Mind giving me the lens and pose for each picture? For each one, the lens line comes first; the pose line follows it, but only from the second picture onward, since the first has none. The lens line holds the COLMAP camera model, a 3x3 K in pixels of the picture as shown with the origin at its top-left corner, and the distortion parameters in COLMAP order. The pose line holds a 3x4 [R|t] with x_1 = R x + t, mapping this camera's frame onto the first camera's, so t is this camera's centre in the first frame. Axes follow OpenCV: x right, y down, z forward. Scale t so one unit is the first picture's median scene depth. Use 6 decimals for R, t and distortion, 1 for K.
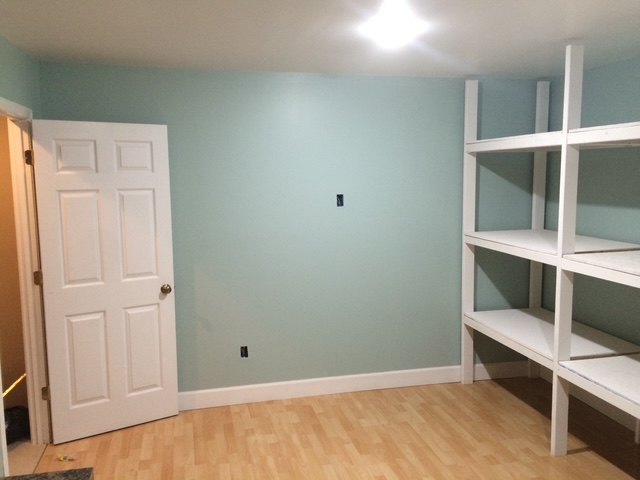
lens RADIAL K [[551.8, 0, 320.0], [0, 551.8, 240.0], [0, 0, 1]] dist [0.049705, -0.011751]
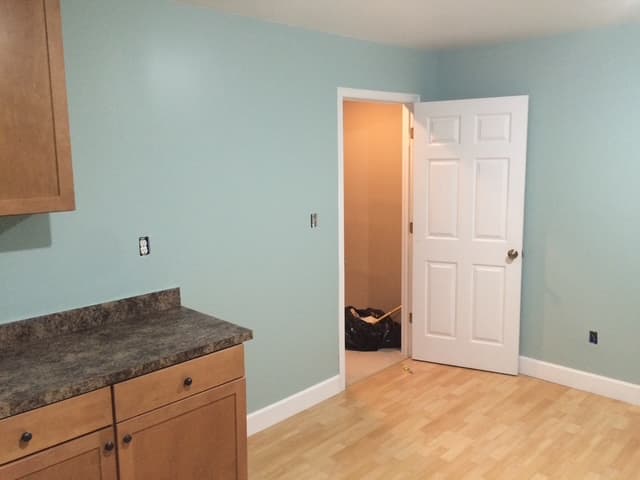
lens RADIAL K [[551.8, 0, 320.0], [0, 551.8, 240.0], [0, 0, 1]] dist [0.049705, -0.011751]
pose [[0.532140, 0.130304, -0.836569, 0.426921], [-0.089660, 0.991203, 0.097357, -0.008225], [0.841896, 0.023199, 0.539141, 0.130931]]
